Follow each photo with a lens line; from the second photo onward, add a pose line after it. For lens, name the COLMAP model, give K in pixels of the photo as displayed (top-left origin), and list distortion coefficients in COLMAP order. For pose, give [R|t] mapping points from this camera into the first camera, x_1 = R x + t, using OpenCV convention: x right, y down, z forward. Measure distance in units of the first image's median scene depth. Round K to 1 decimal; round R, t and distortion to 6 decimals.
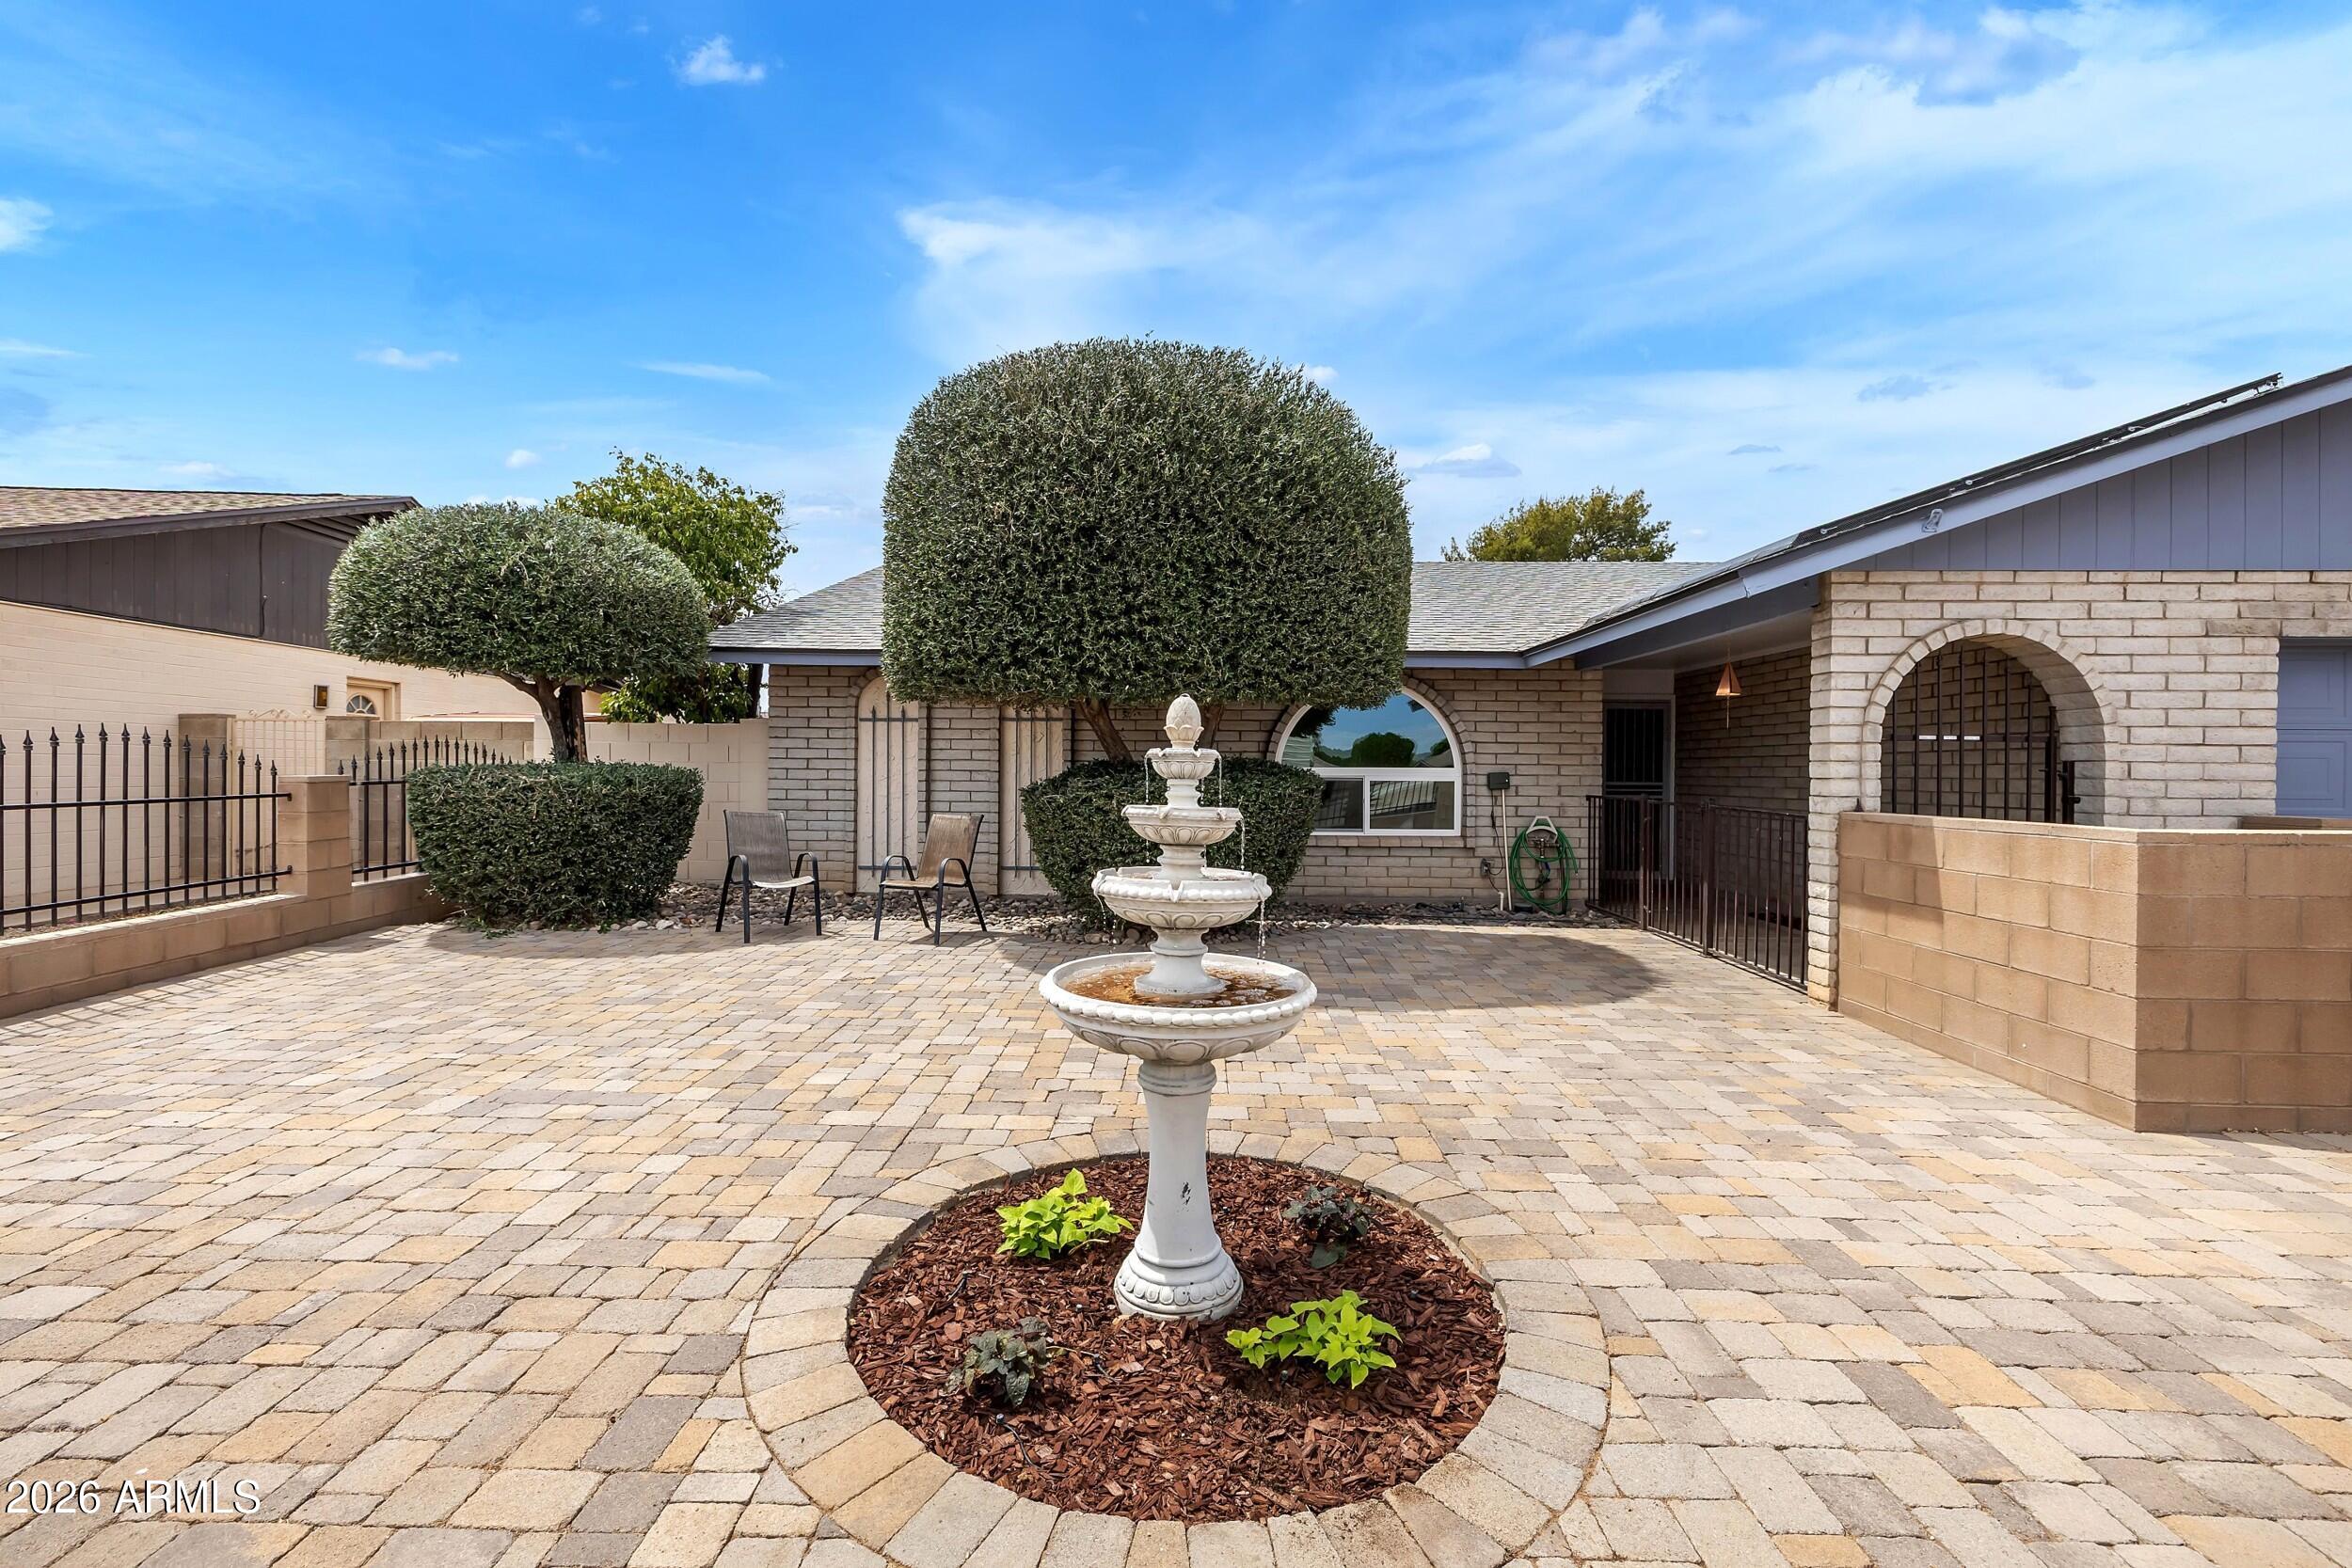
lens RADIAL K [[986.7, 0, 1177.5], [0, 986.7, 761.5], [0, 0, 1]] dist [0.004308, -0.000541]
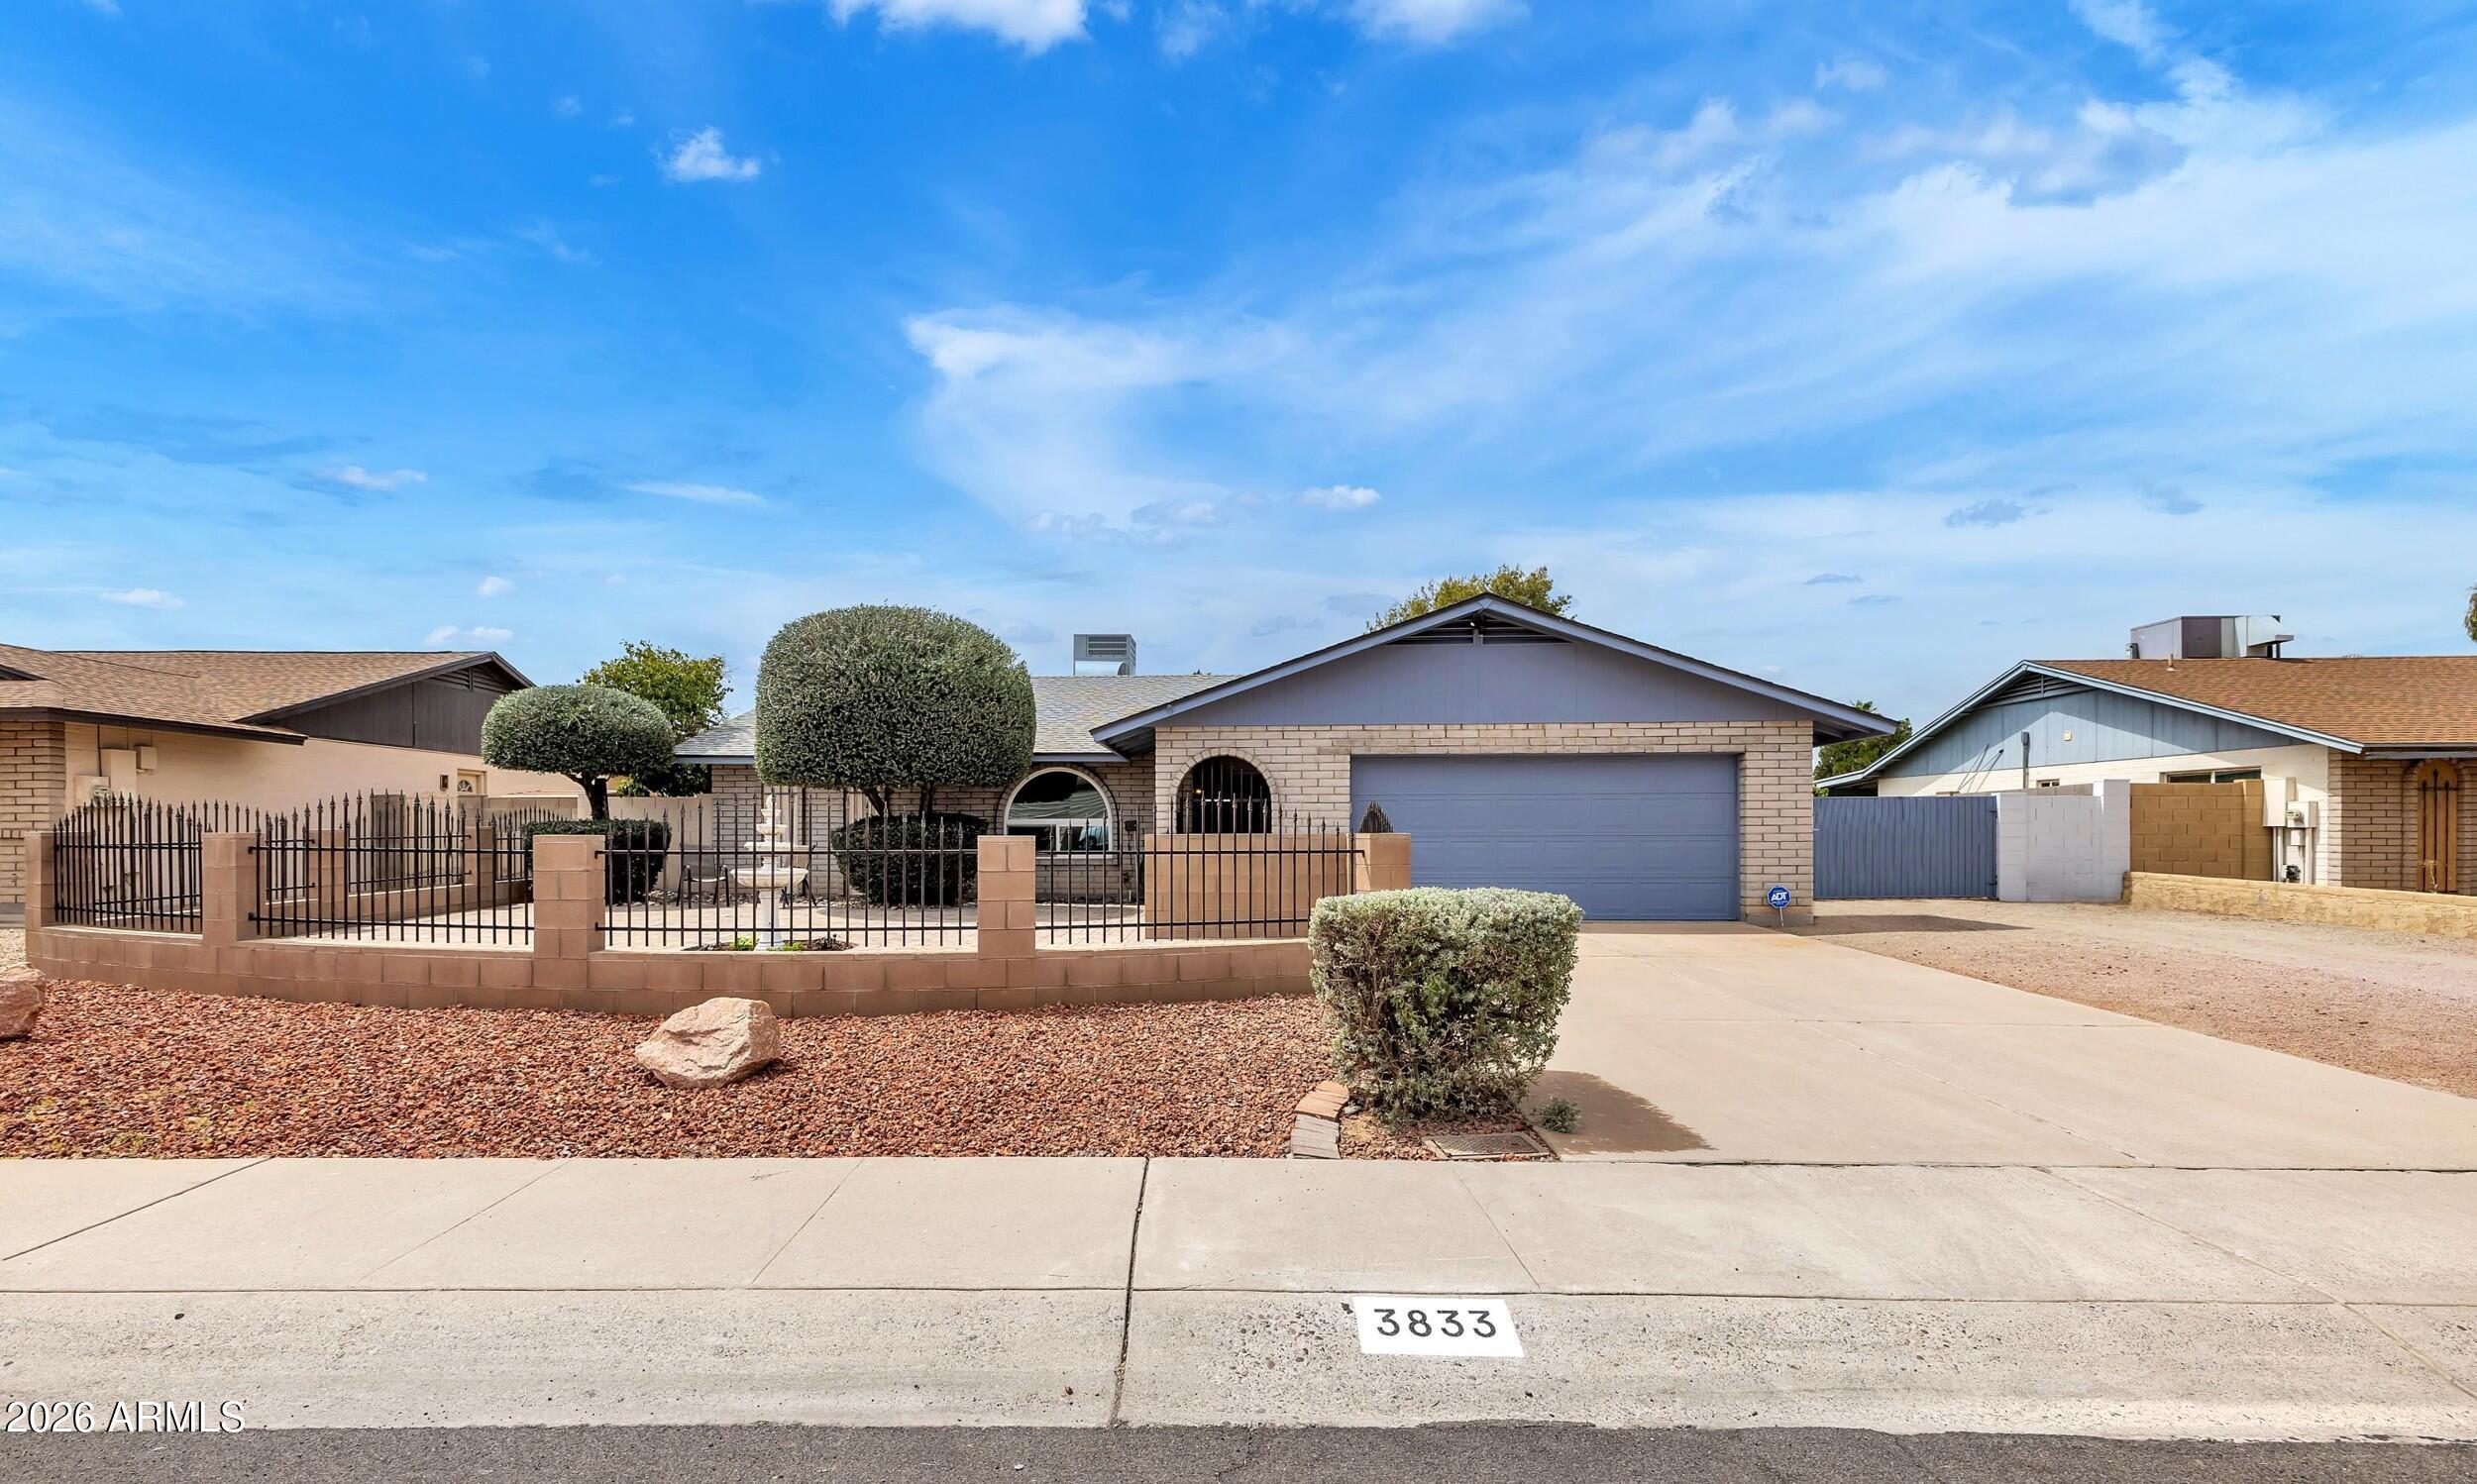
lens RADIAL K [[996.7, 0, 1156.9], [0, 996.7, 824.6], [0, 0, 1]] dist [0.001075, 0.000389]
pose [[0.999497, -0.010297, -0.030007, 0.689923], [0.010418, 0.999938, 0.003894, 0.019539], [0.029965, -0.004204, 0.999542, -1.196146]]
